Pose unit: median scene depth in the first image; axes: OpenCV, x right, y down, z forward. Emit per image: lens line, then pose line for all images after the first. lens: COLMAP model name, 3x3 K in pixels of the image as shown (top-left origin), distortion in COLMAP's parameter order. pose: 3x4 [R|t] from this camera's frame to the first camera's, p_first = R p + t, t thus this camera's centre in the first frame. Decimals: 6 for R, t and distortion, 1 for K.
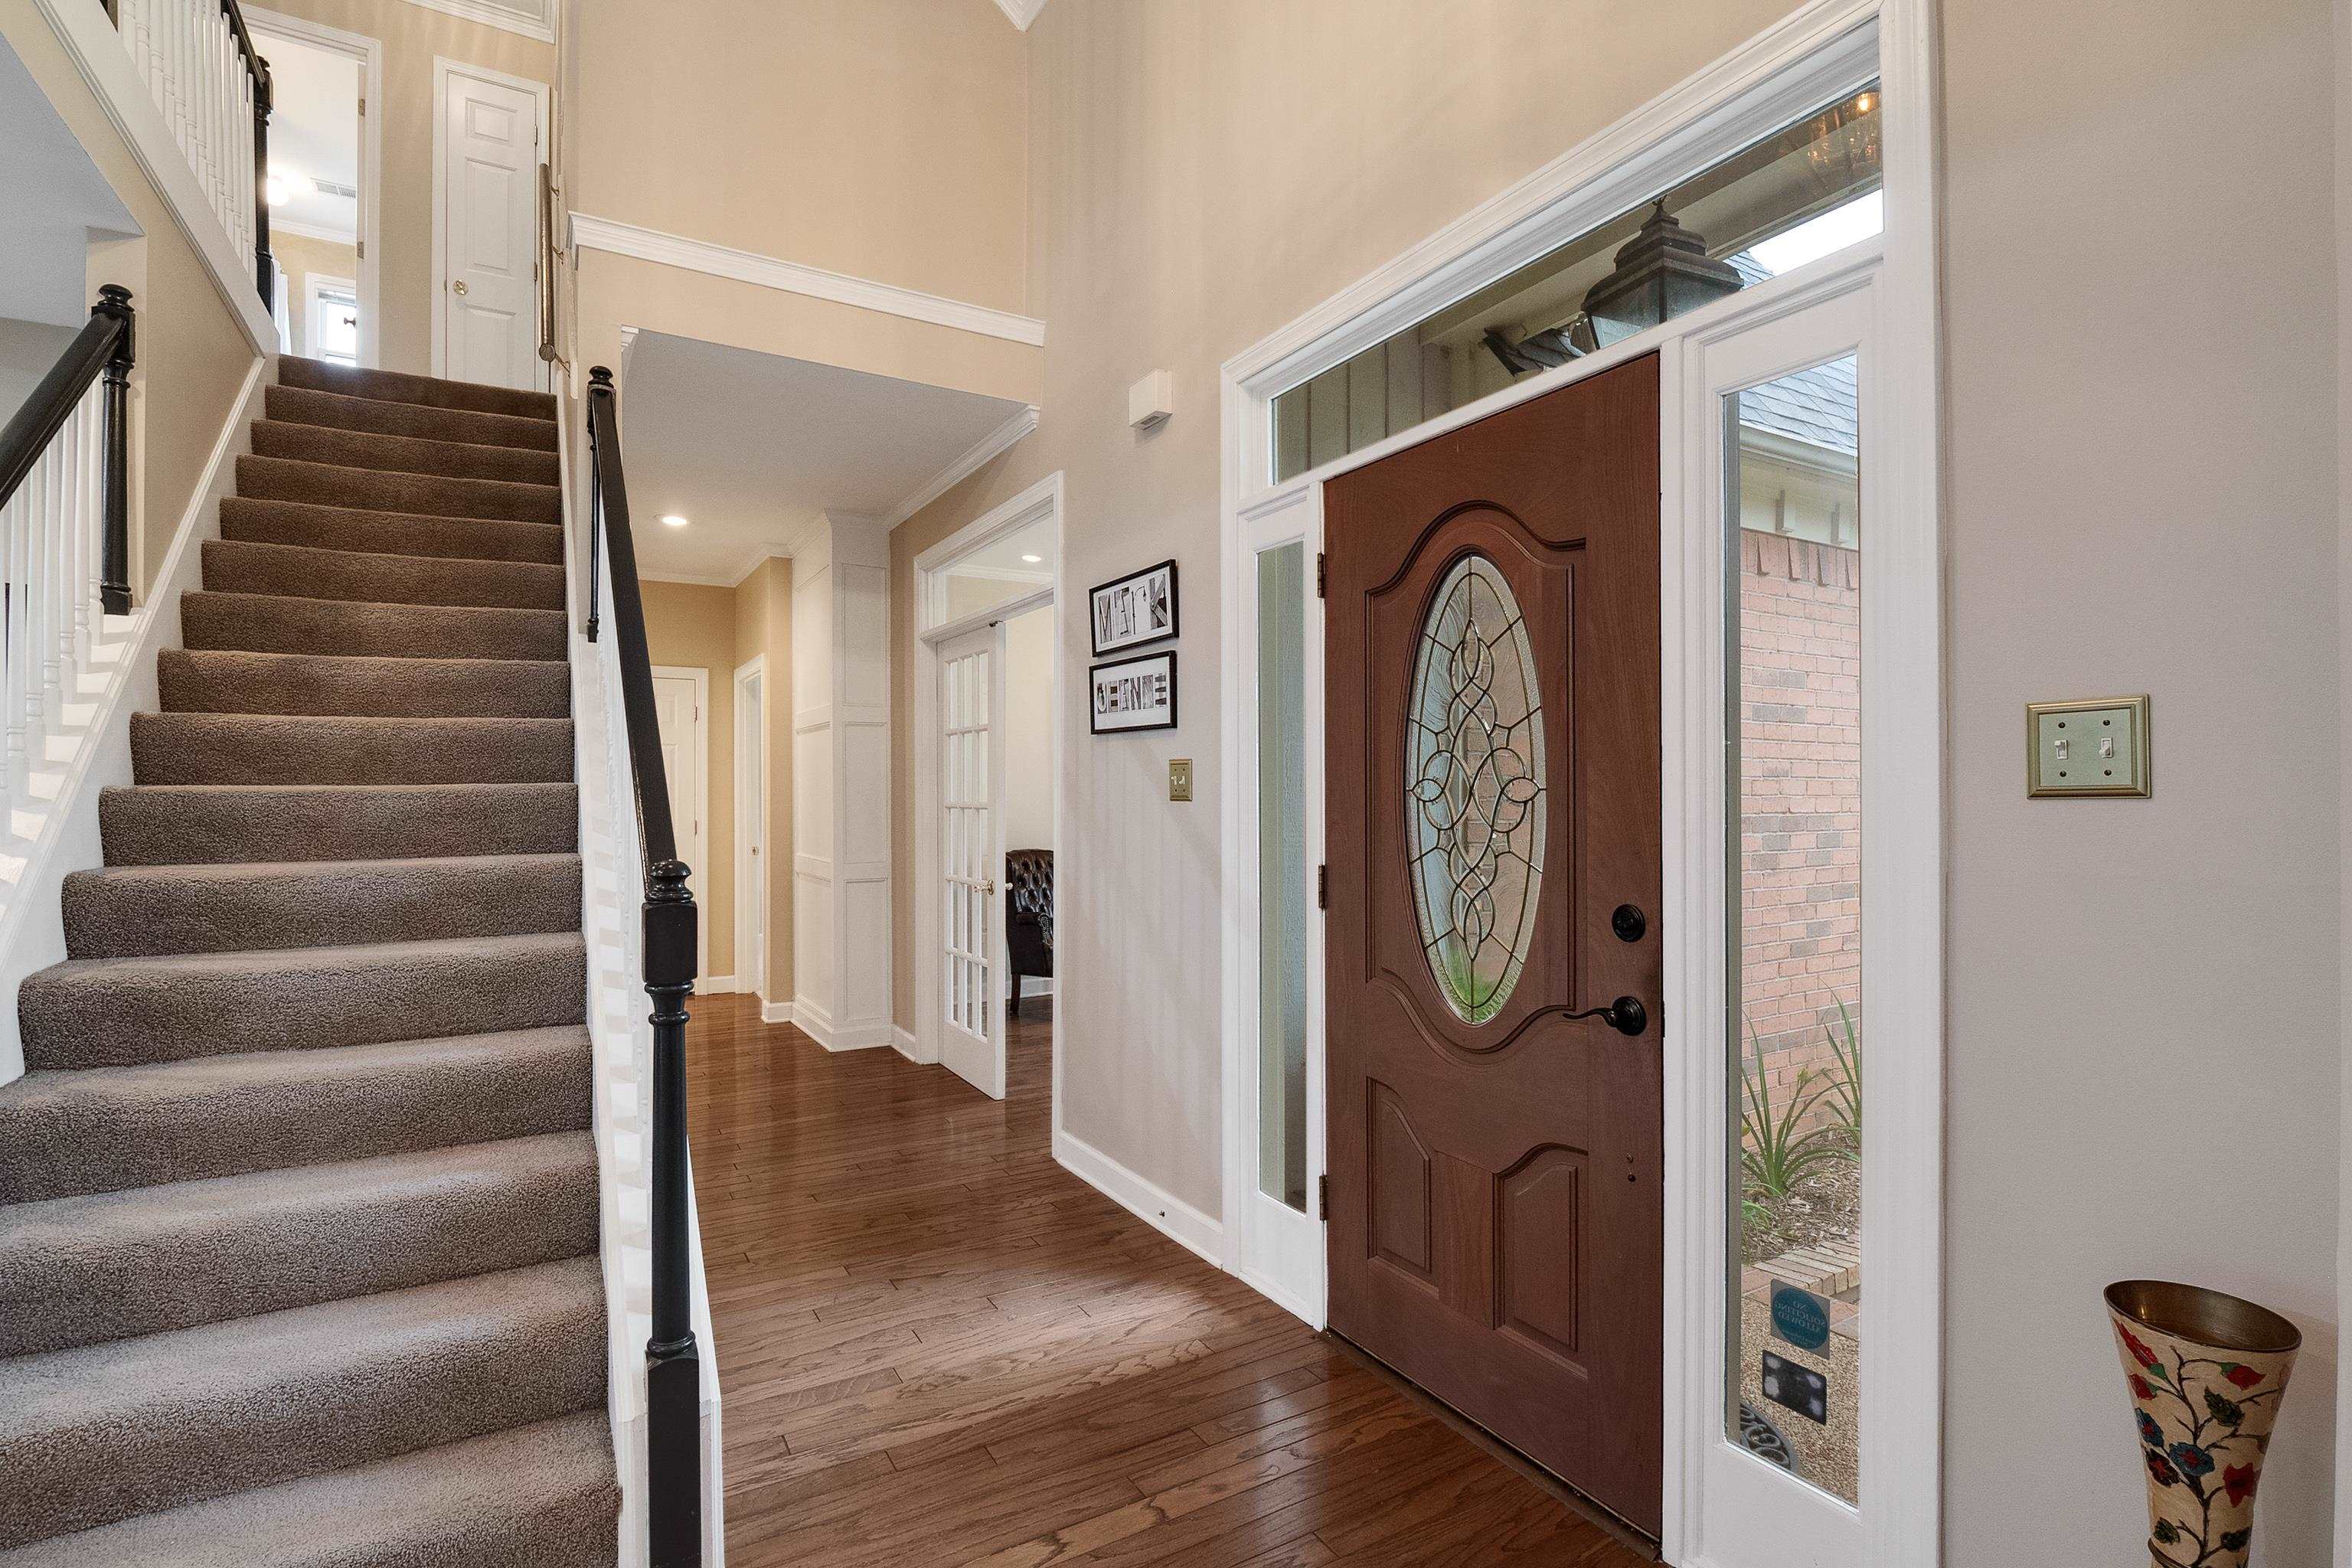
lens RADIAL K [[1111.6, 0, 1176.6], [0, 1111.6, 785.8], [0, 0, 1]] dist [-0.017665, 0.001640]
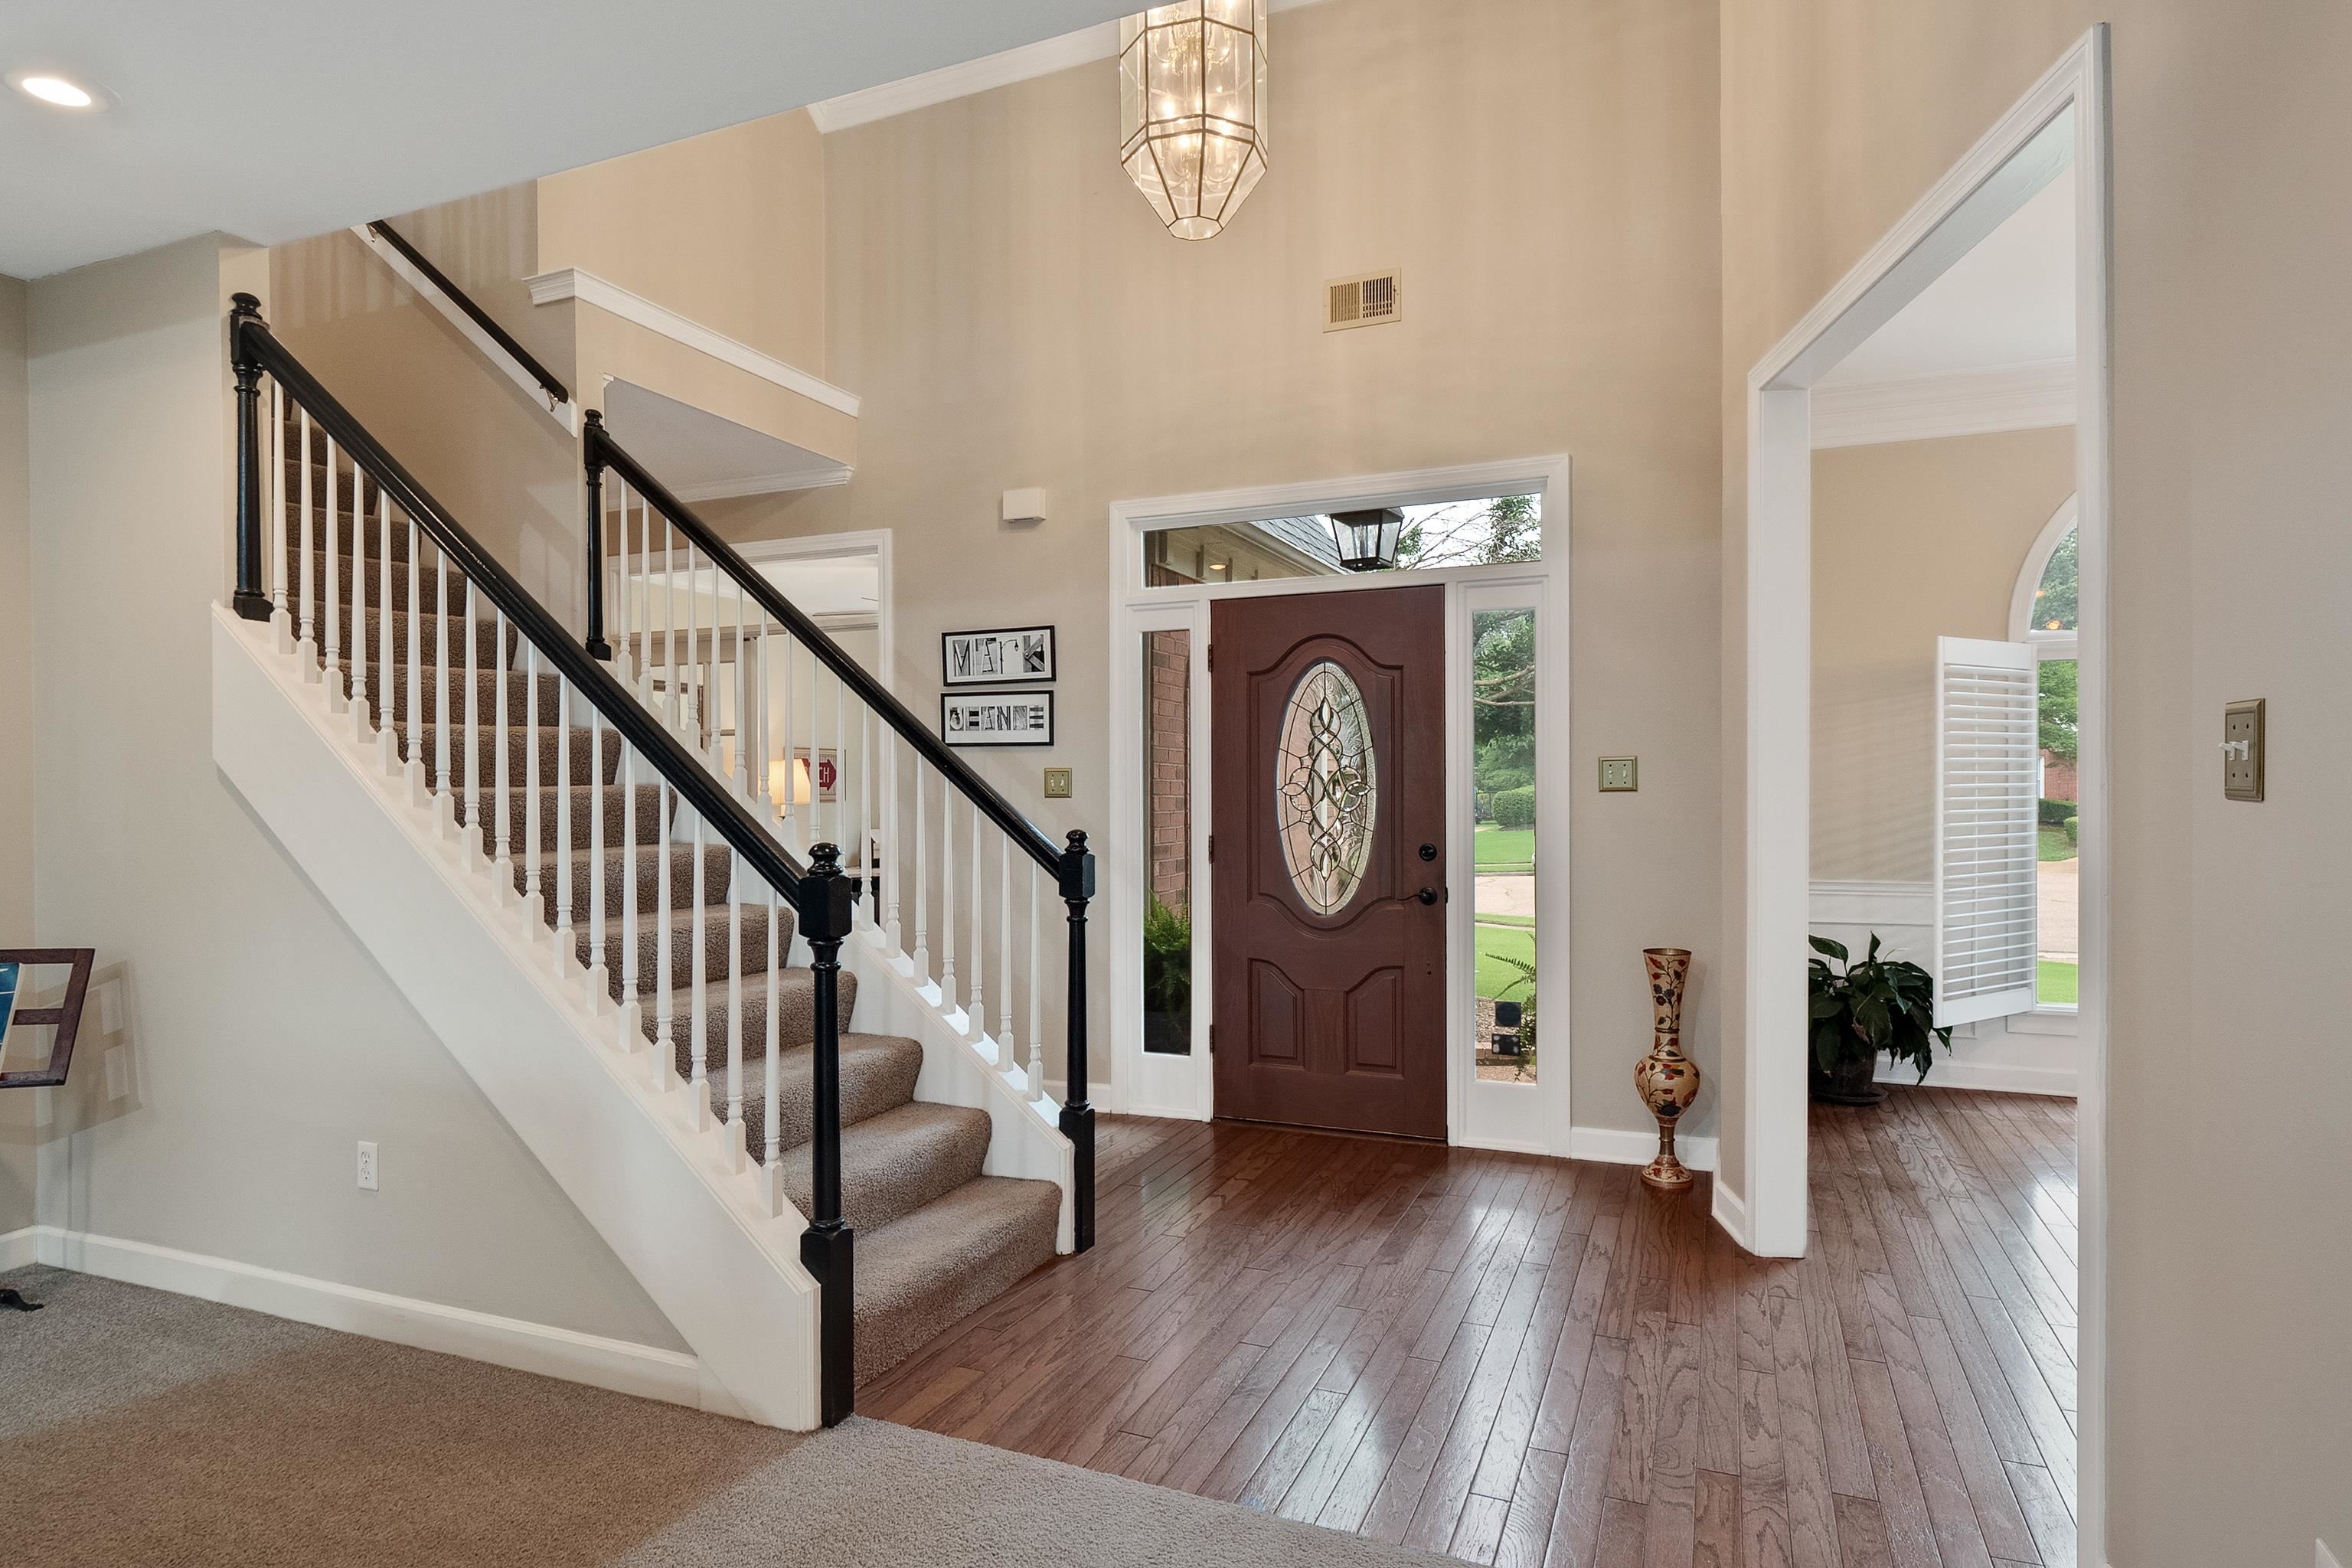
lens RADIAL K [[1273.2, 0, 1190.4], [0, 1273.2, 793.6], [0, 0, 1]] dist [-0.002521, -0.000086]
pose [[0.804452, -0.002913, 0.594011, -0.910167], [-0.001068, 0.999979, 0.006350, -0.001565], [-0.594017, -0.005743, 0.804432, -0.444230]]
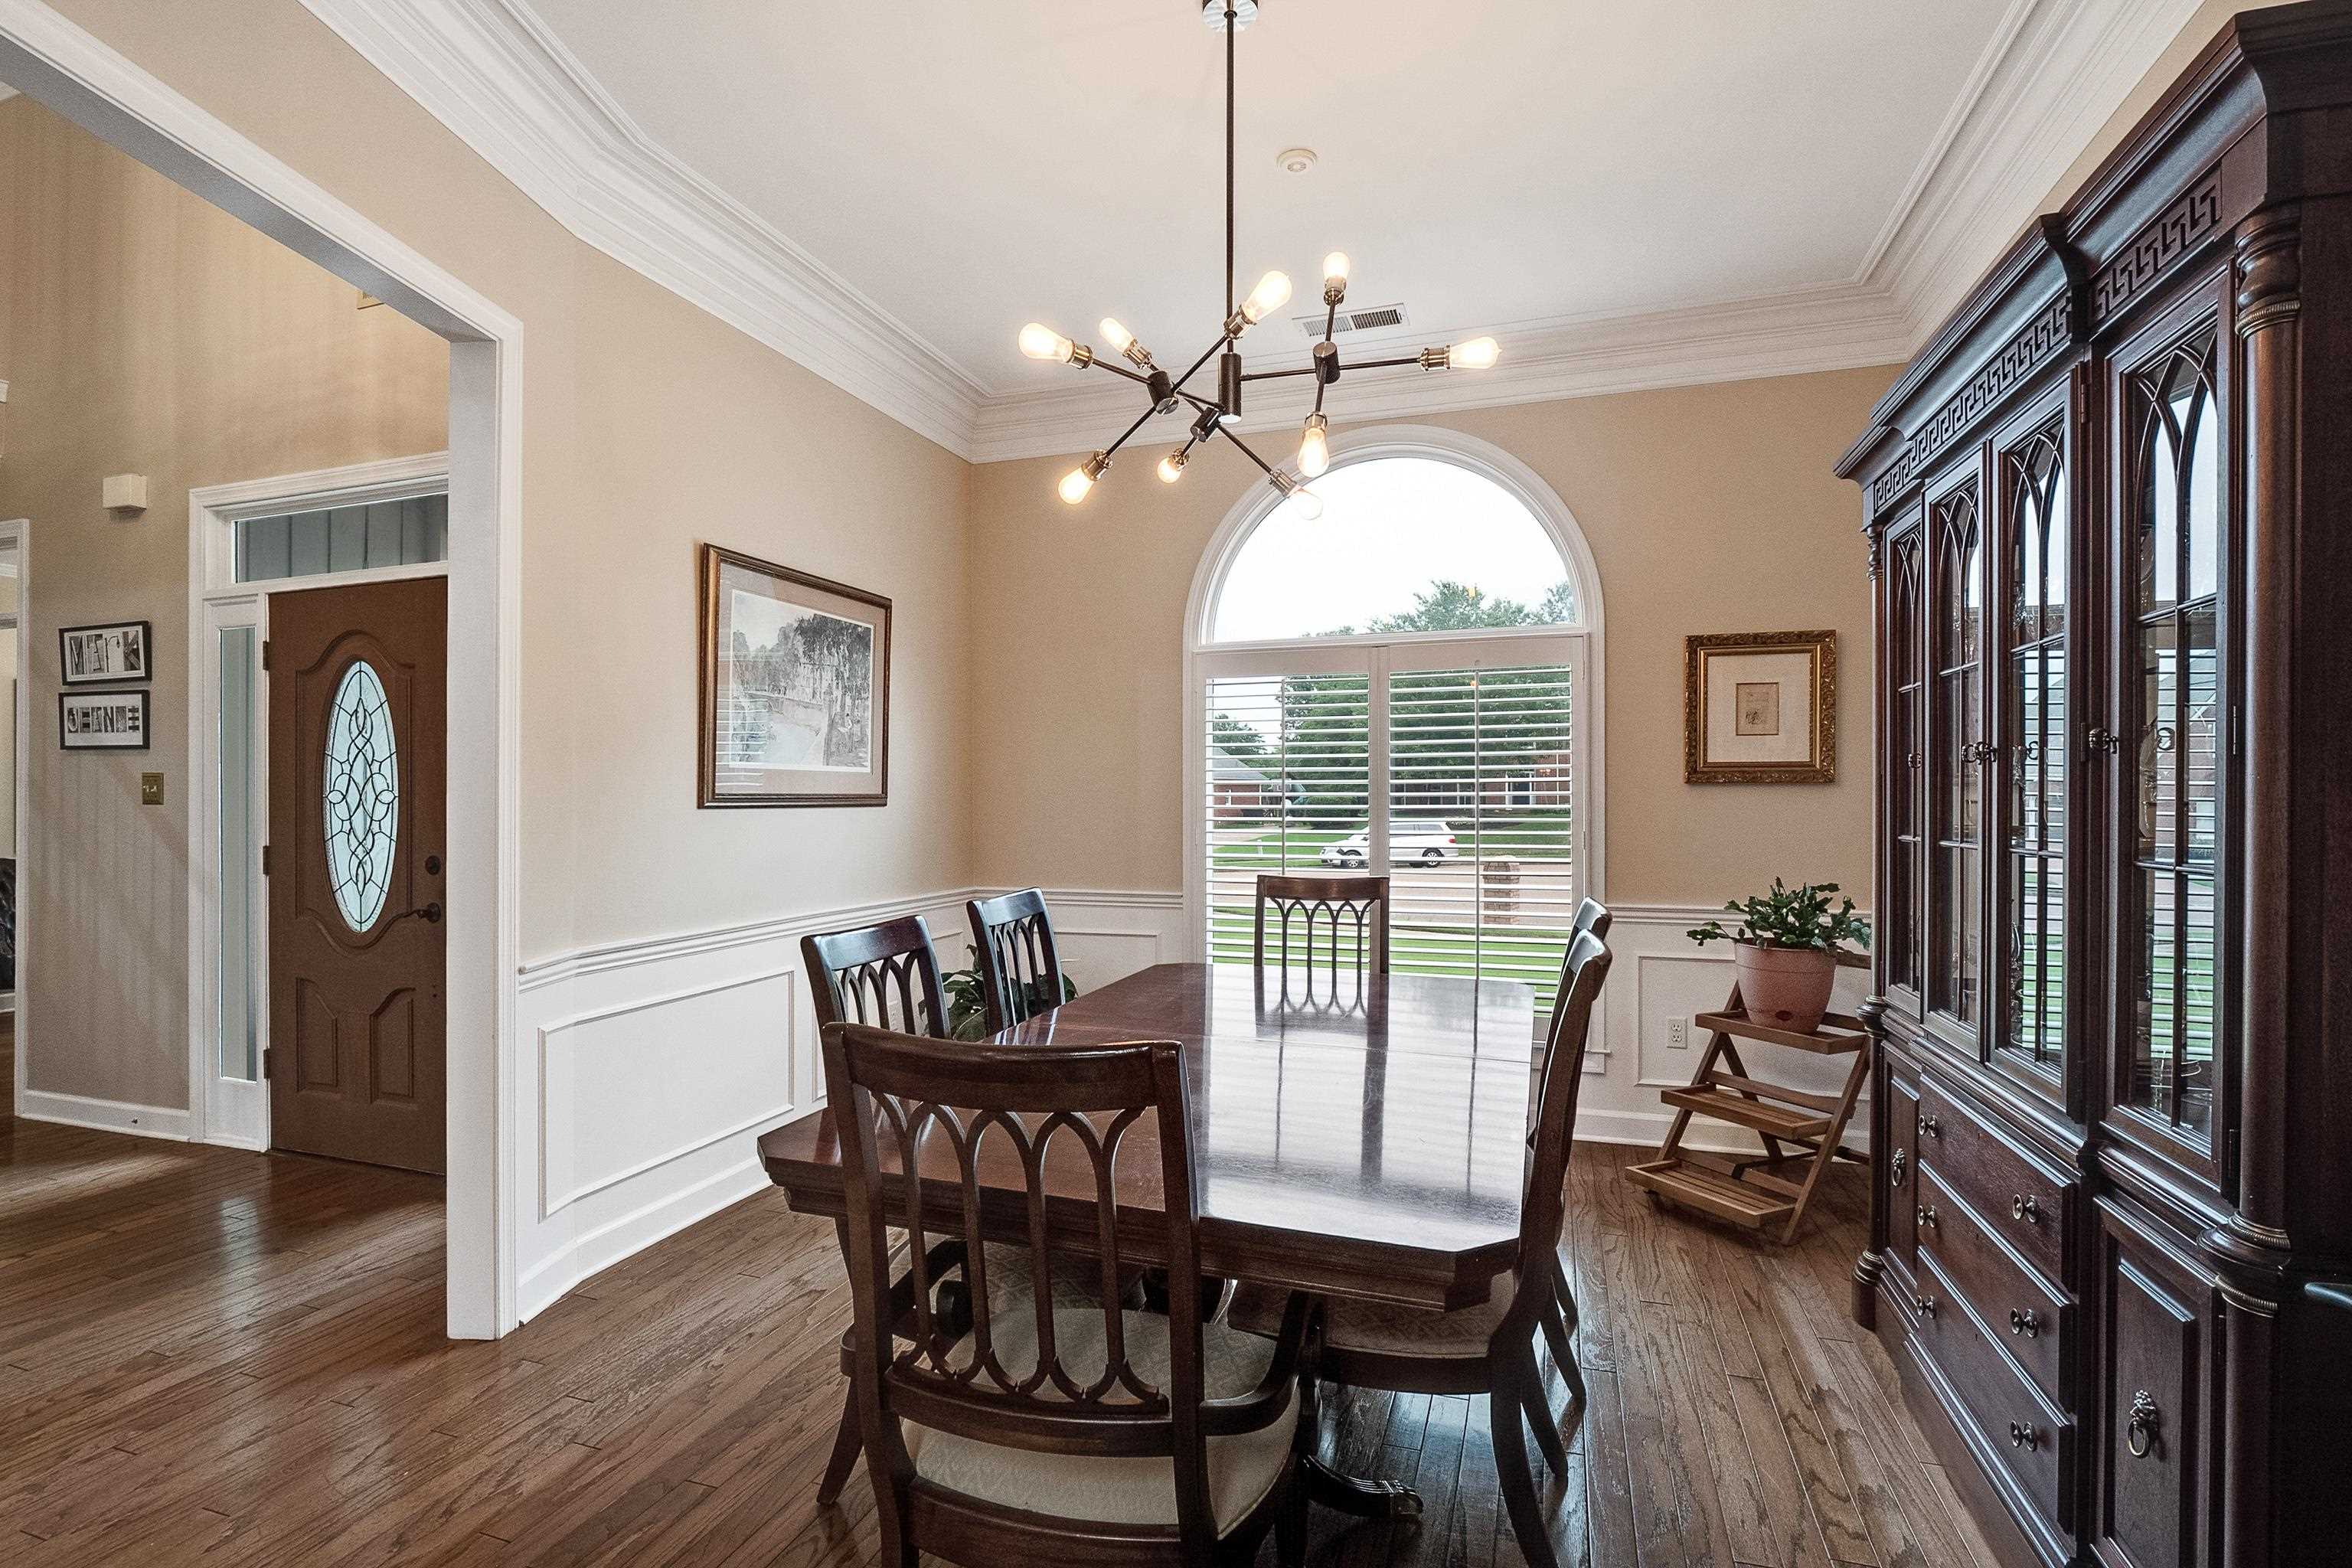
lens RADIAL K [[1111.6, 0, 1161.4], [0, 1111.6, 801.8], [0, 0, 1]] dist [-0.017665, 0.001640]
pose [[0.761782, 0.003559, 0.647824, 0.080835], [-0.007041, 0.999971, 0.002785, -0.001386], [-0.647795, -0.006683, 0.761785, -0.852651]]
